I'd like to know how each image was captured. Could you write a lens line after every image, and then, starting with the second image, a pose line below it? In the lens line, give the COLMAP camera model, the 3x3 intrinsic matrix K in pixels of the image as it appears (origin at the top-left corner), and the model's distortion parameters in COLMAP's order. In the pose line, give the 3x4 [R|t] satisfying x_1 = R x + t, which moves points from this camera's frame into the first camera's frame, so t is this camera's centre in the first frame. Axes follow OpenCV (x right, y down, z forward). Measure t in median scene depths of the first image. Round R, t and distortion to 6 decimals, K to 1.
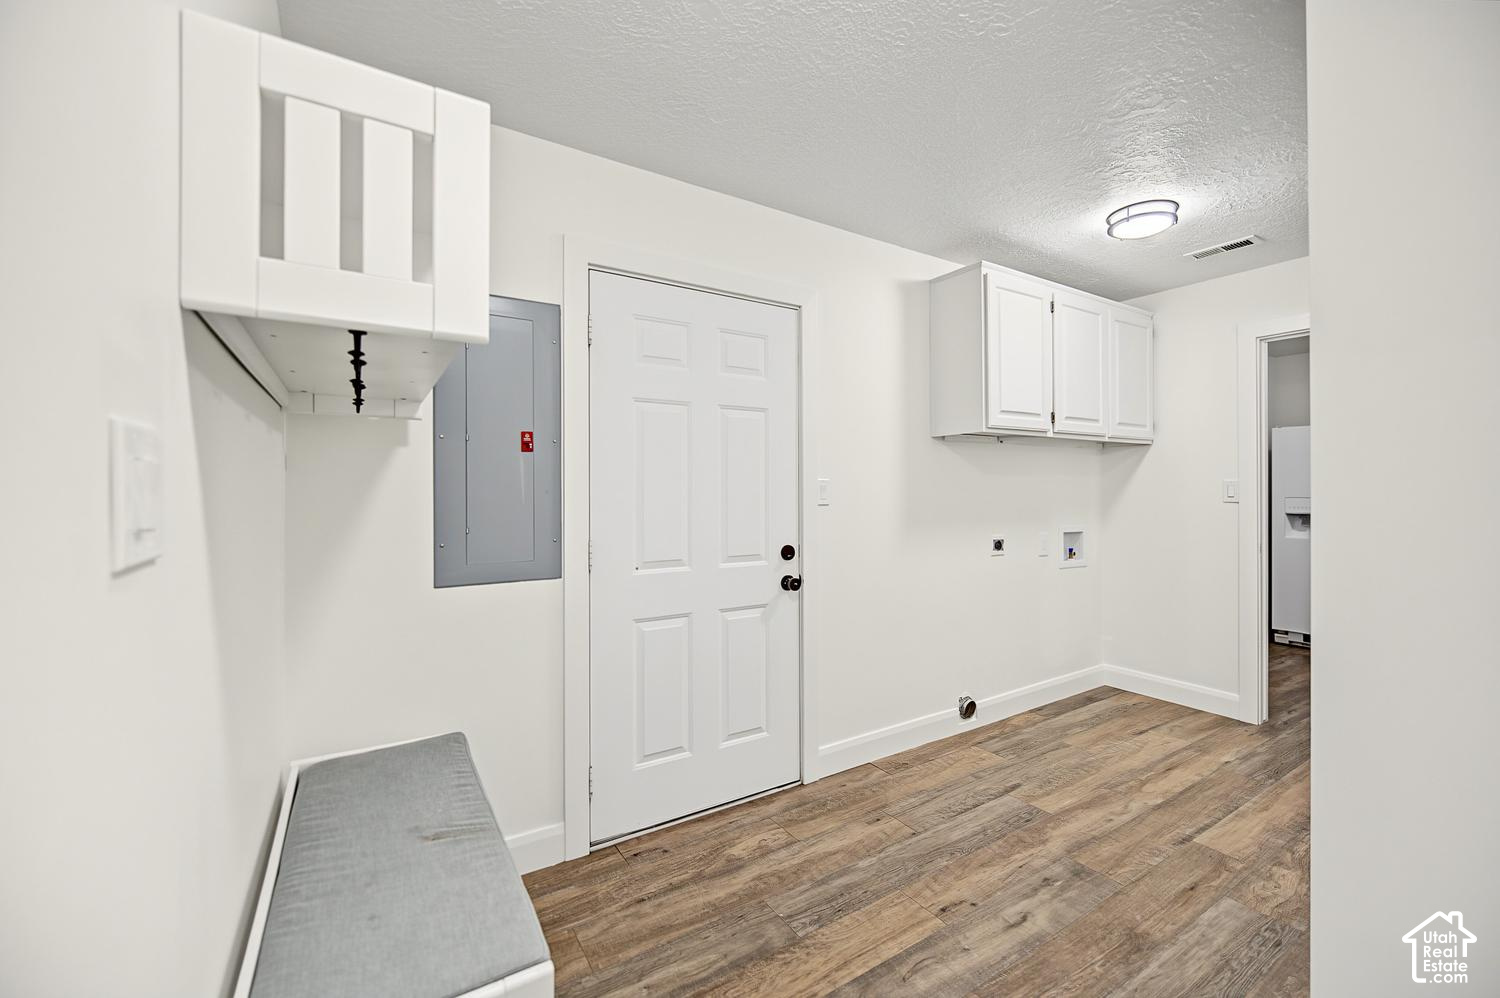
lens RADIAL K [[621.5, 0, 739.8], [0, 621.5, 490.1], [0, 0, 1]] dist [-0.002745, -0.000093]
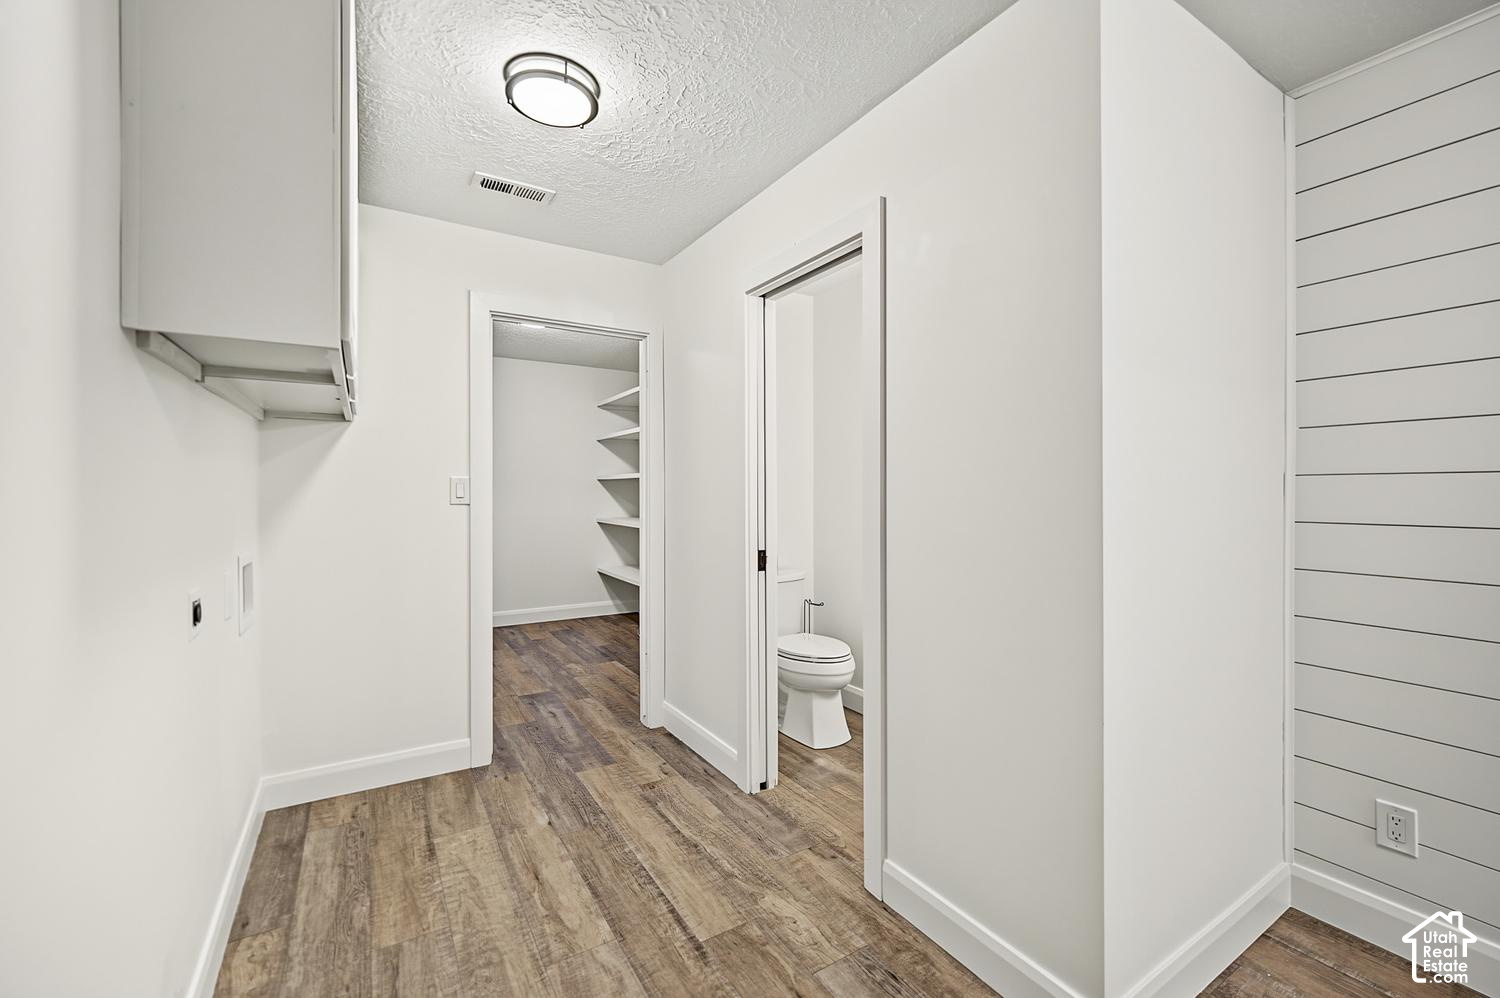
lens RADIAL K [[621.5, 0, 777.4], [0, 621.5, 493.2], [0, 0, 1]] dist [-0.002745, -0.000093]
pose [[-0.027738, -0.000233, 0.999615, -0.037448], [-0.007137, 0.999975, 0.000036, 0.002320], [-0.999590, -0.007133, -0.027739, 0.725477]]
